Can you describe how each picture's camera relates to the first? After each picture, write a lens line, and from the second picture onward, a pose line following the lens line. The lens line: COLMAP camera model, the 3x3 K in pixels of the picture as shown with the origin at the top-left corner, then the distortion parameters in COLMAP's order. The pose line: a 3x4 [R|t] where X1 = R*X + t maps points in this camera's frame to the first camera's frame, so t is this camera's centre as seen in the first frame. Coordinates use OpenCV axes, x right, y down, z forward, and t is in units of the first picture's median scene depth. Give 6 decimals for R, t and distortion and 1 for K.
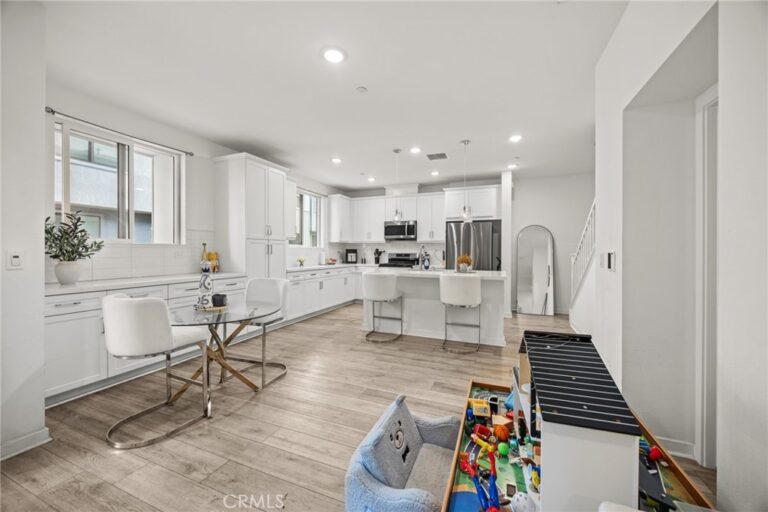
lens RADIAL K [[297.8, 0, 381.8], [0, 297.8, 253.0], [0, 0, 1]] dist [-0.002047, -0.000880]
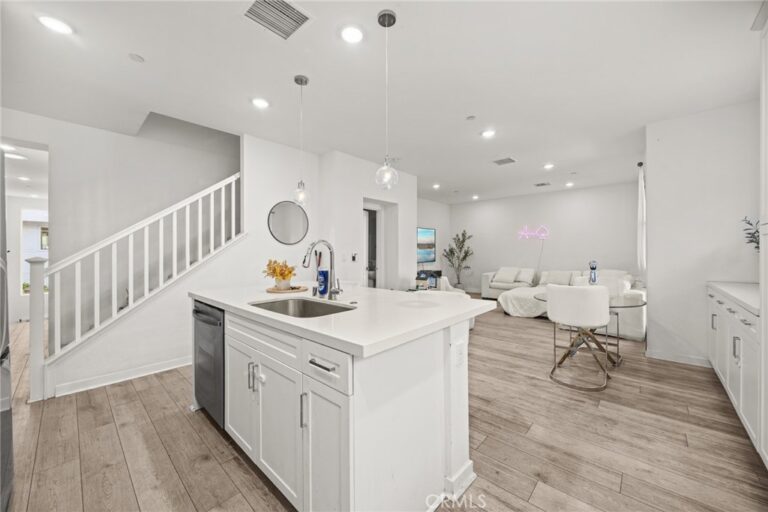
lens RADIAL K [[287.7, 0, 391.6], [0, 287.7, 255.0], [0, 0, 1]] dist [-0.007139, 0.000867]
pose [[-0.944462, -0.001066, 0.328619, -0.065238], [0.002835, 0.999931, 0.011392, -0.007273], [-0.328609, 0.011691, -0.944394, 0.999425]]
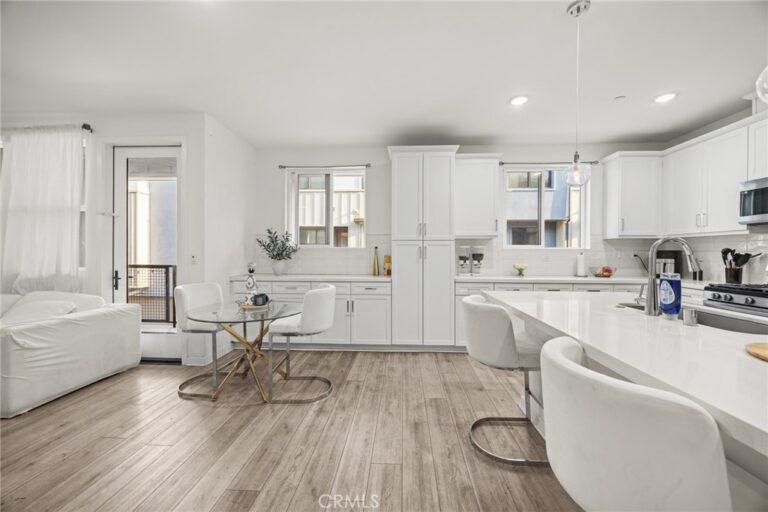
lens RADIAL K [[287.7, 0, 386.3], [0, 287.7, 255.6], [0, 0, 1]] dist [-0.007139, 0.000867]
pose [[0.329739, 0.004913, -0.944059, 0.241004], [-0.005497, 0.999979, 0.003284, -0.003249], [0.944056, 0.004107, 0.329760, 0.452284]]
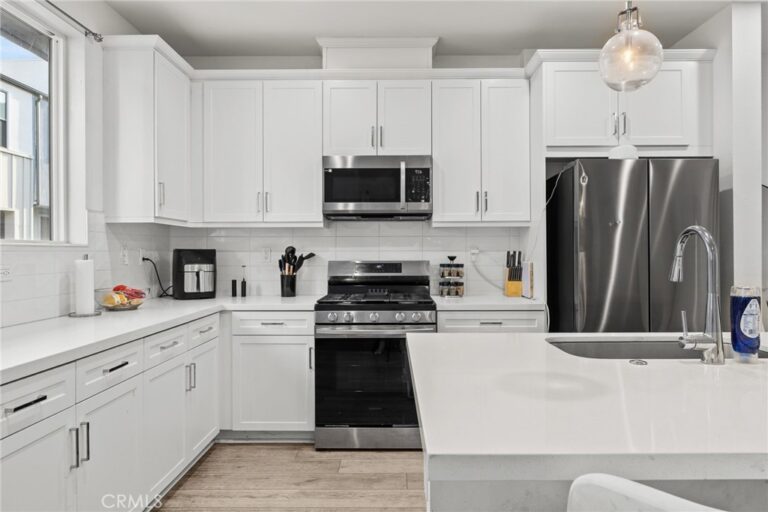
lens RADIAL K [[489.8, 0, 387.4], [0, 489.8, 251.8], [0, 0, 1]] dist [-0.004088, 0.001356]
pose [[0.927101, -0.008368, 0.374718, -0.126161], [0.011050, 0.999926, -0.005011, -0.007091], [-0.374649, 0.008787, 0.927125, 0.581058]]
